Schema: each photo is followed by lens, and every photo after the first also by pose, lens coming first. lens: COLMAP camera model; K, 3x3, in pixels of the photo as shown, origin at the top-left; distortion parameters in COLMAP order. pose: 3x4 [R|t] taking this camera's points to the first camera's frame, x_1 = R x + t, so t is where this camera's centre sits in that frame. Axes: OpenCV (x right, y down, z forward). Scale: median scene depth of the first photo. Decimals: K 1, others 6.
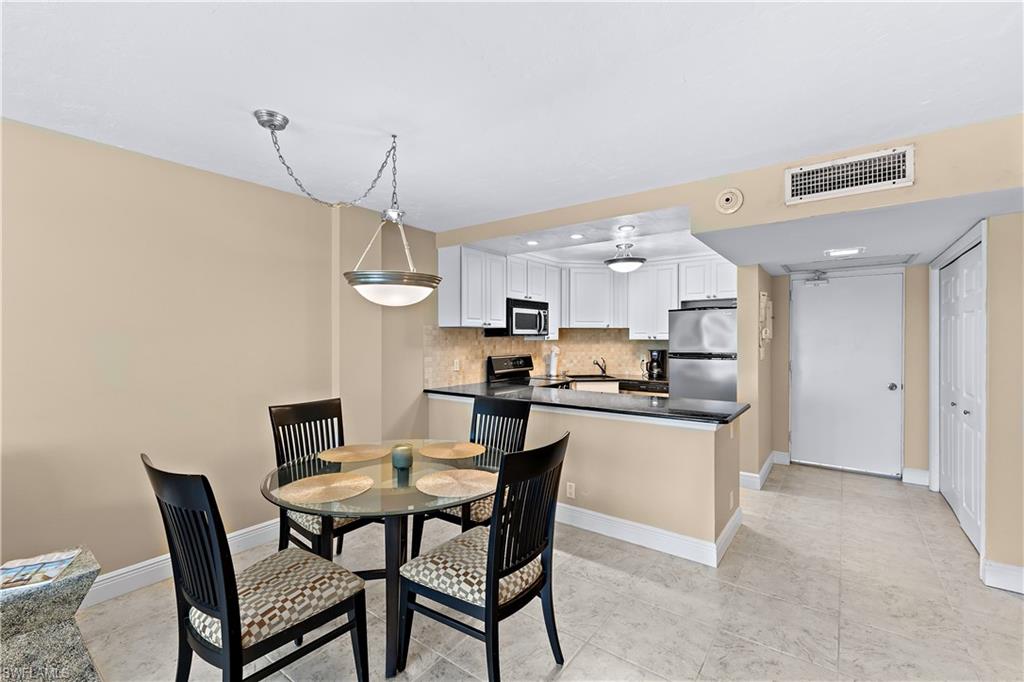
lens RADIAL K [[441.4, 0, 516.0], [0, 441.4, 340.1], [0, 0, 1]] dist [0.008616, -0.001078]
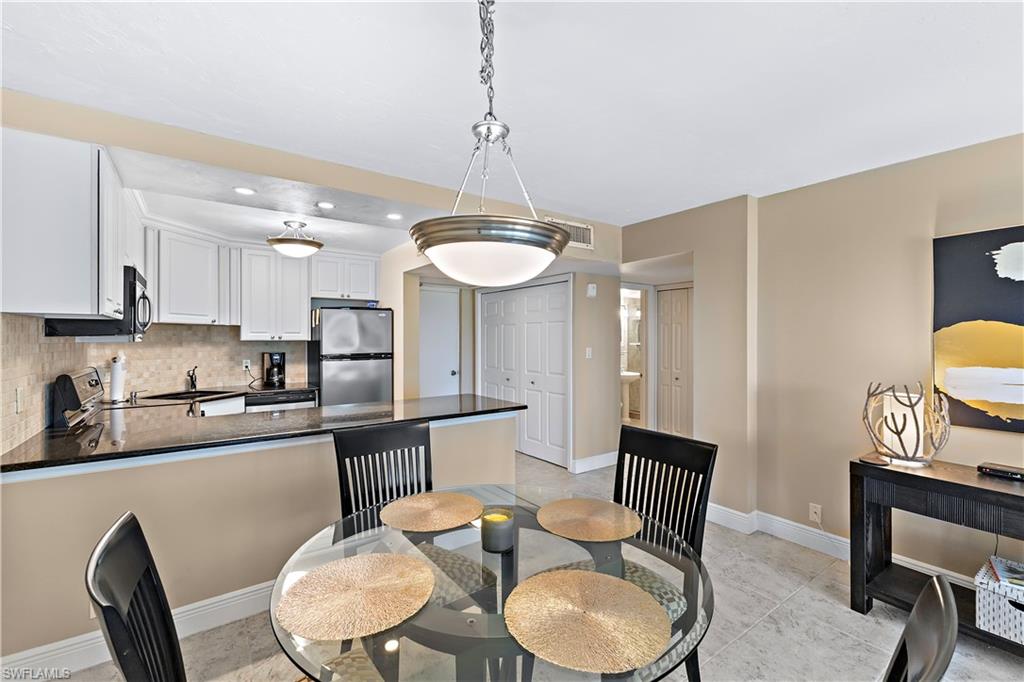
lens RADIAL K [[441.4, 0, 510.5], [0, 441.4, 342.4], [0, 0, 1]] dist [0.008616, -0.001078]
pose [[0.306792, -0.009226, 0.951732, -0.386138], [0.004155, 0.999956, 0.008354, -0.002493], [-0.951768, 0.001391, 0.306817, 0.365066]]
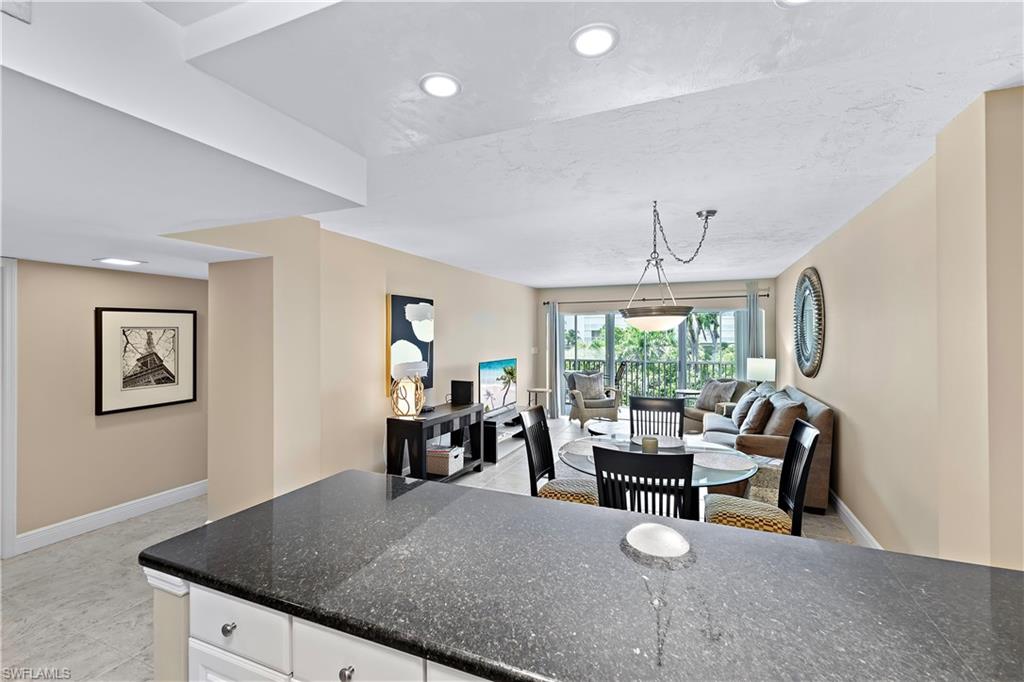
lens RADIAL K [[441.4, 0, 509.2], [0, 441.4, 331.6], [0, 0, 1]] dist [0.008616, -0.001078]
pose [[-0.973380, 0.002340, -0.229187, 0.207279], [0.003036, 0.999992, -0.002684, -0.034059], [0.229178, -0.003308, -0.973379, 0.994516]]
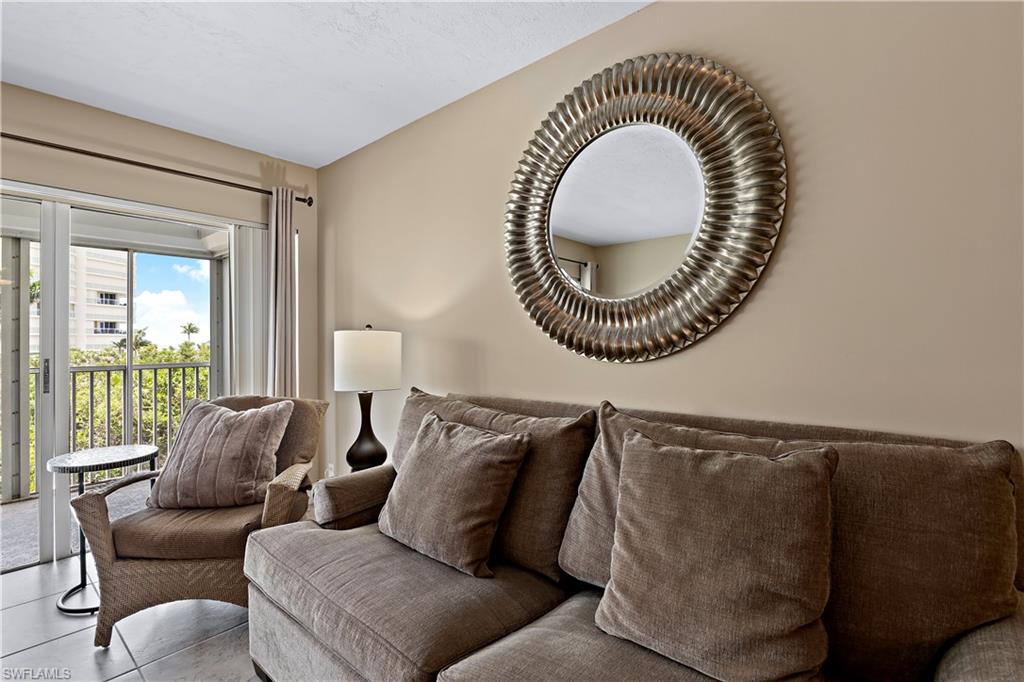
lens RADIAL K [[469.7, 0, 517.9], [0, 469.7, 337.5], [0, 0, 1]] dist [-0.014446, -0.003781]
pose [[-0.056529, -0.003278, -0.998396, -0.271867], [0.001843, 0.999993, -0.003387, 0.046953], [0.998399, -0.002032, -0.056522, 0.150717]]
